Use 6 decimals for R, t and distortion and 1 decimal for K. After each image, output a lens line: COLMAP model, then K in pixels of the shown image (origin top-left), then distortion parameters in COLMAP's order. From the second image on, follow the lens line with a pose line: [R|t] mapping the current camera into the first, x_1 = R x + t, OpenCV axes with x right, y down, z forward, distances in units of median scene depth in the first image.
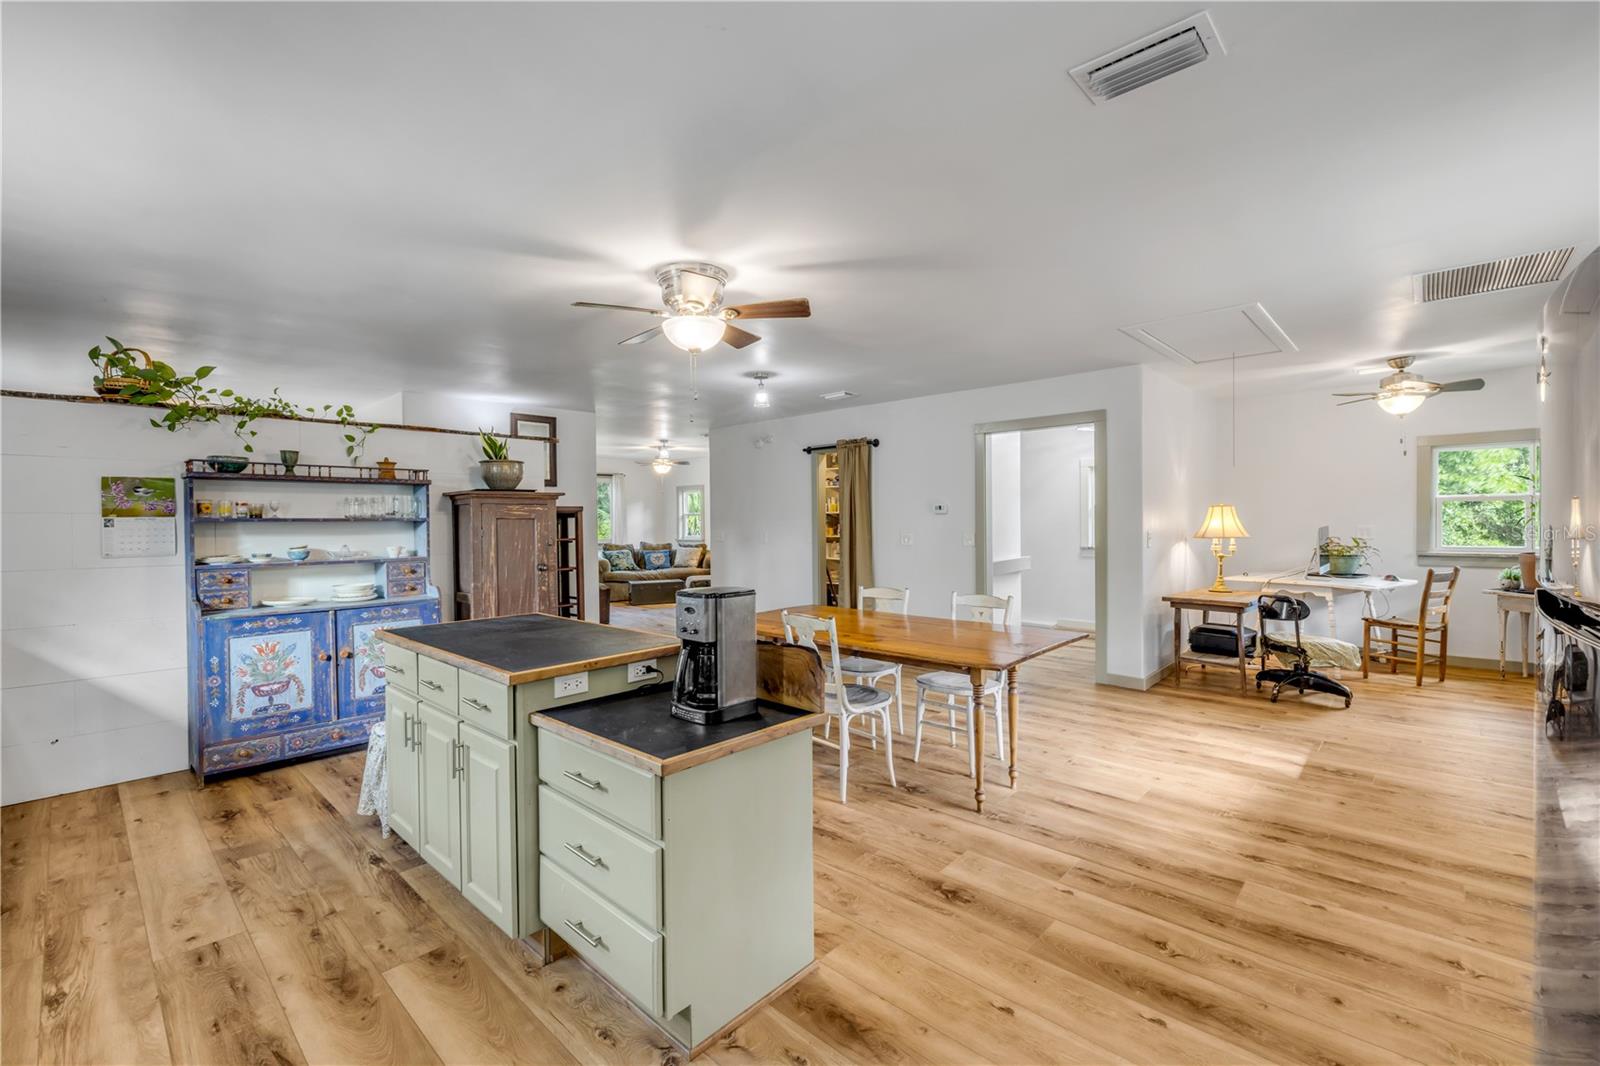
lens RADIAL K [[683.6, 0, 790.2], [0, 683.6, 525.2], [0, 0, 1]] dist [-0.000057, 0.000125]
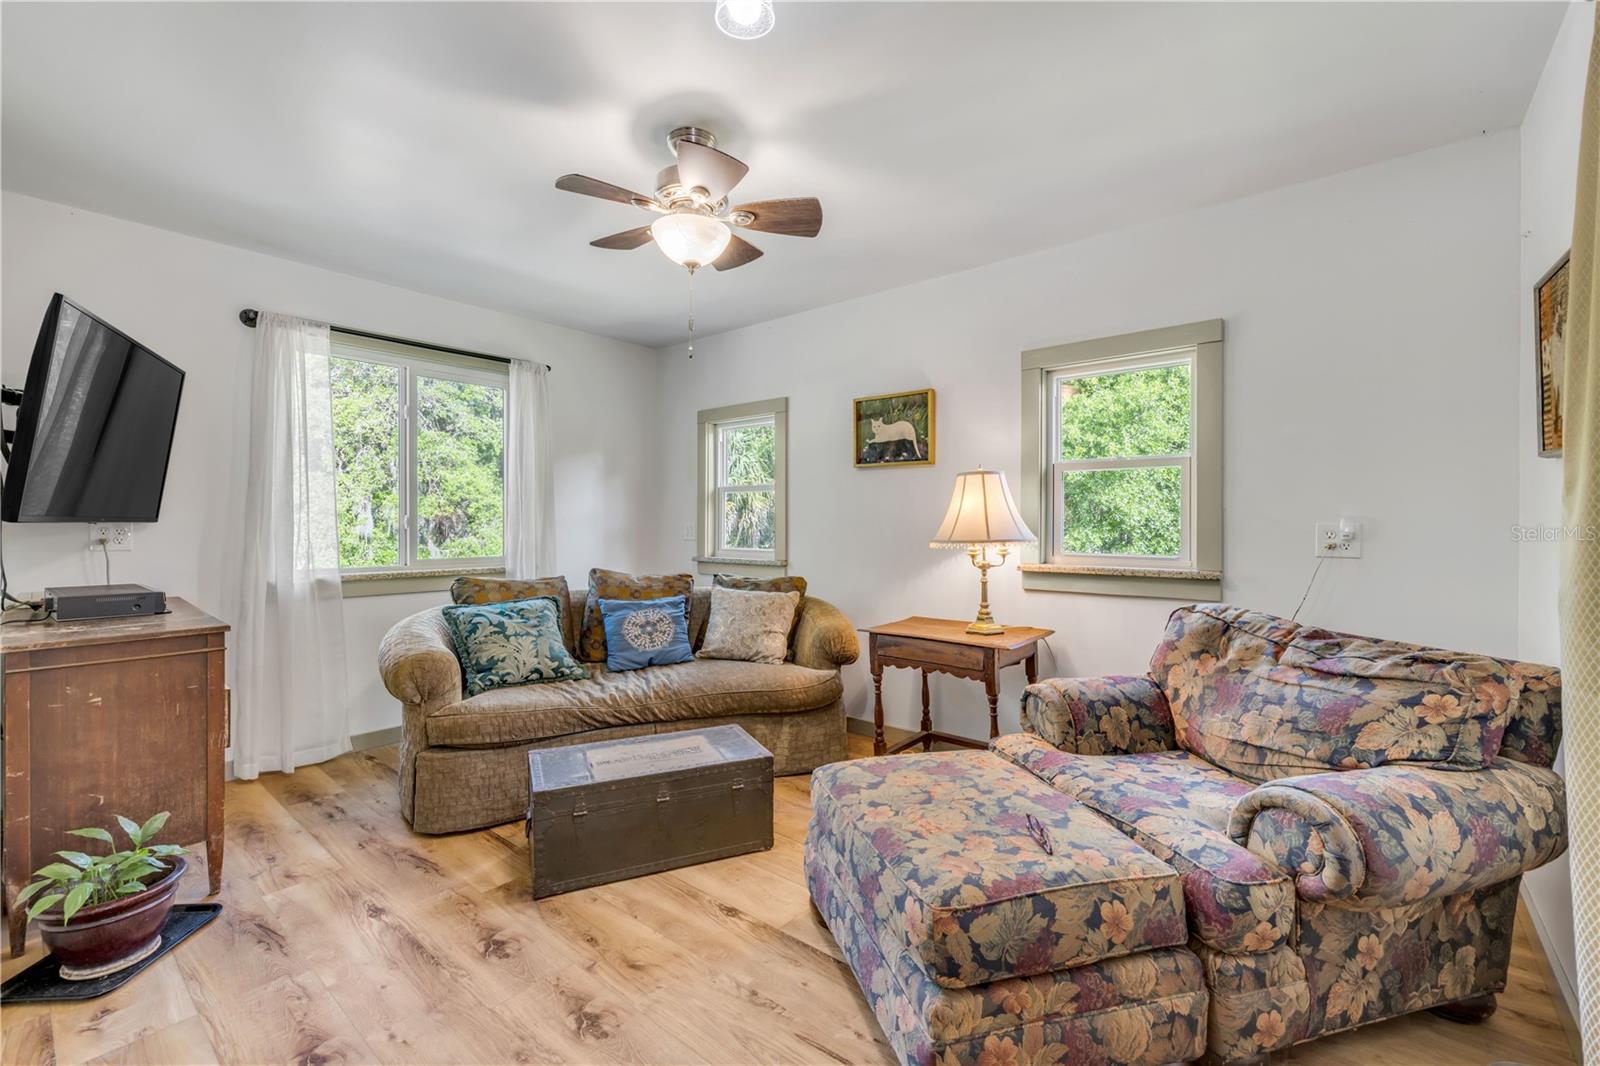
lens RADIAL K [[683.6, 0, 790.2], [0, 683.6, 525.2], [0, 0, 1]] dist [-0.000057, 0.000125]
pose [[0.998492, 0.018497, 0.051696, -0.406594], [-0.017930, 0.999774, -0.011414, 0.019729], [-0.051896, 0.010470, 0.998598, 1.918908]]
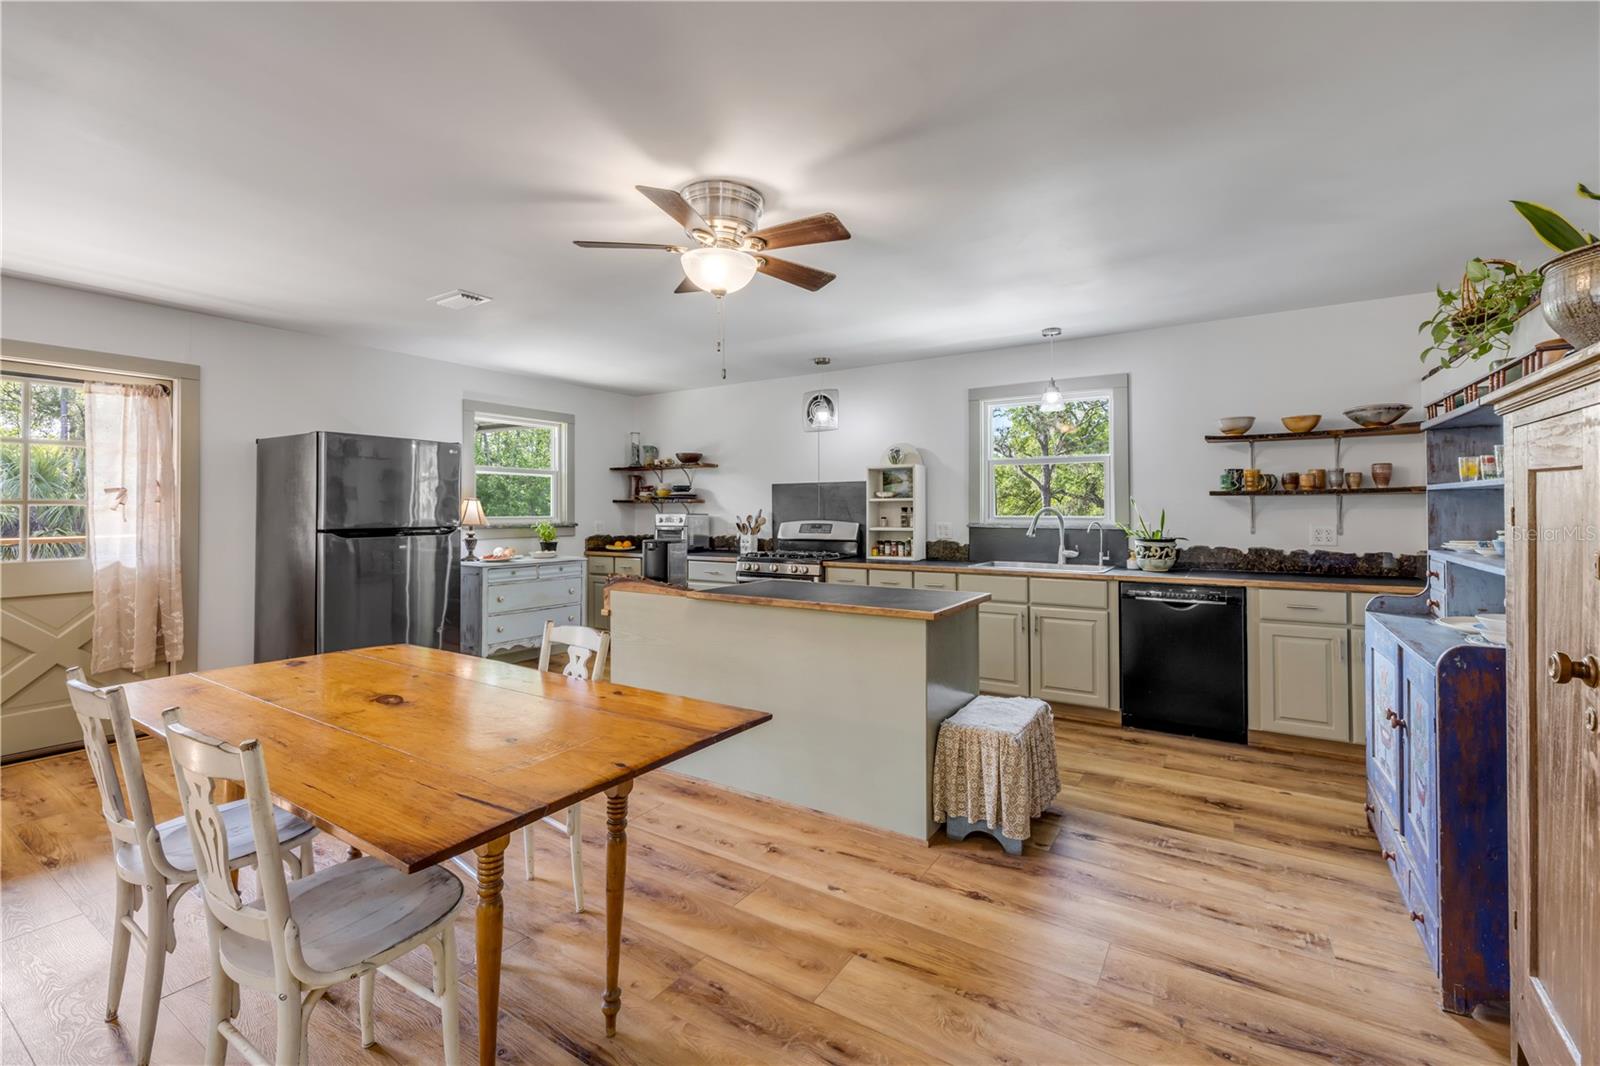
lens RADIAL K [[688.9, 0, 795.9], [0, 688.9, 501.4], [0, 0, 1]] dist [0.000186, 0.000032]
pose [[-0.983021, 0.012400, -0.183073, -0.054521], [0.012908, 0.999915, -0.001581, 0.000266], [0.183038, -0.003918, -0.983098, 1.313991]]
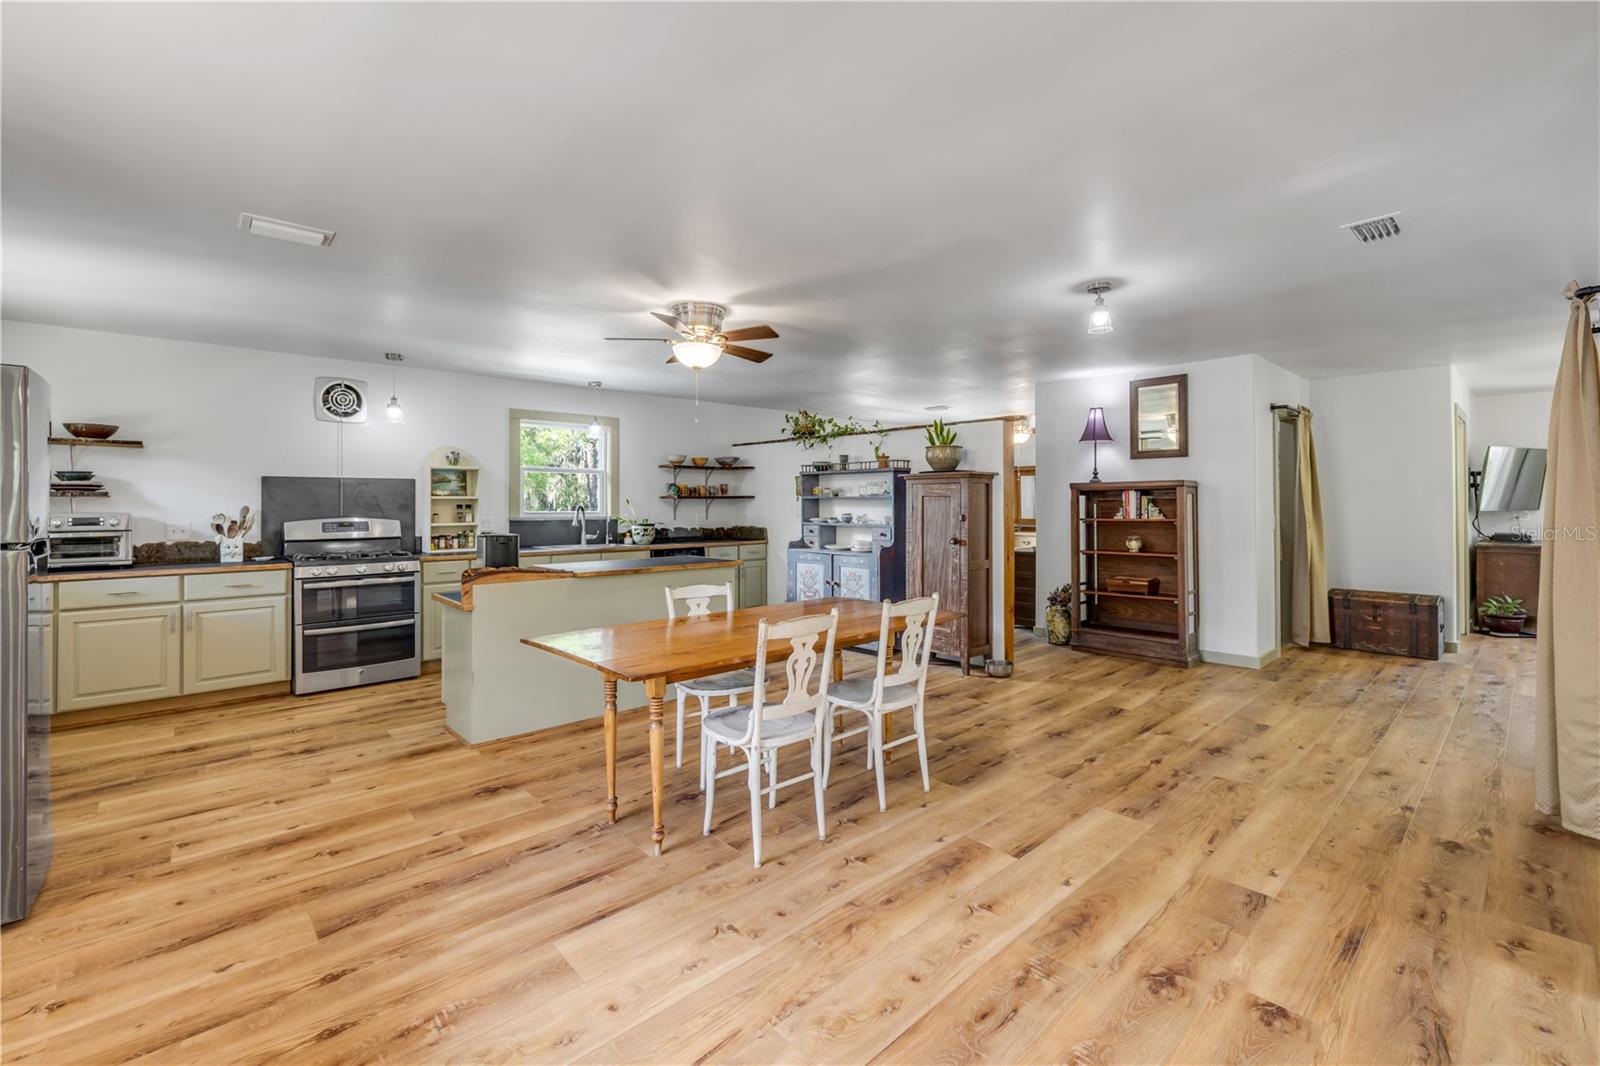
lens RADIAL K [[678.4, 0, 796.3], [0, 678.4, 500.9], [0, 0, 1]] dist [0.000146, -0.000091]
pose [[-0.077373, 0.006390, -0.996982, 0.809225], [-0.005702, 0.999960, 0.006851, -0.008982], [0.996986, 0.006215, -0.077334, 0.923000]]
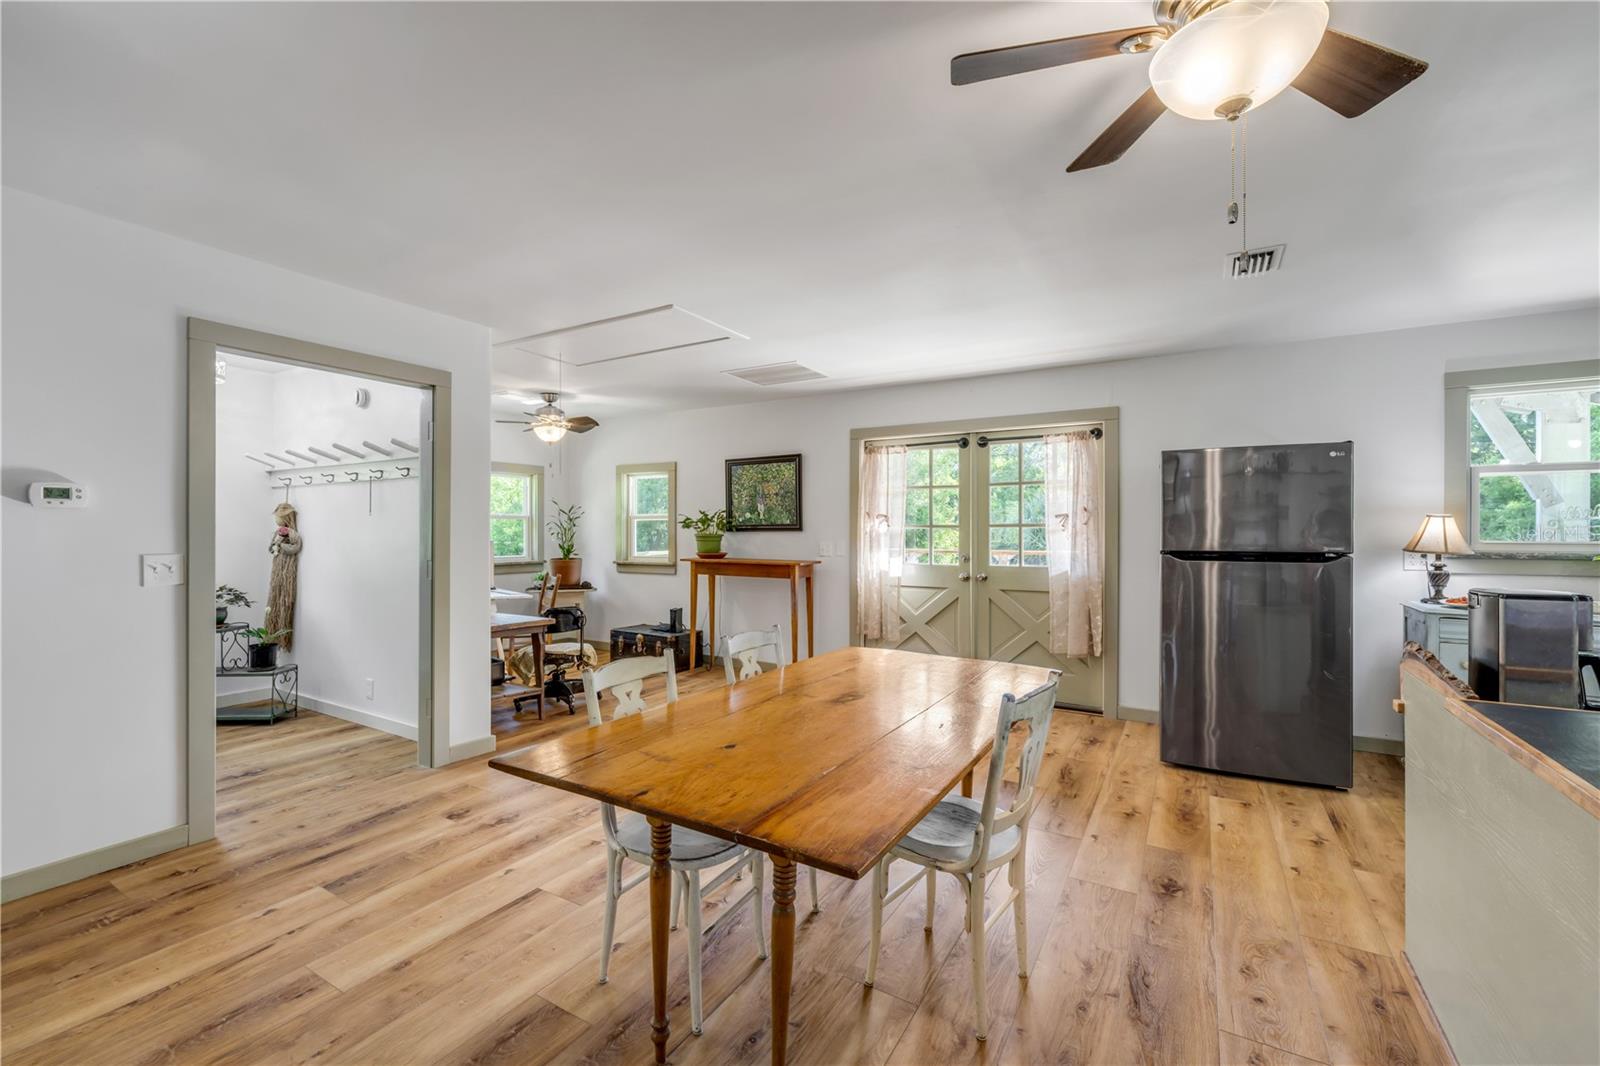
lens RADIAL K [[670.0, 0, 793.3], [0, 670.0, 529.3], [0, 0, 1]] dist [-0.000910, -0.000073]
pose [[-0.211091, 0.016301, 0.977330, -0.349981], [0.010919, 0.999838, -0.014318, 0.007059], [-0.977405, 0.007650, -0.211235, 0.973646]]
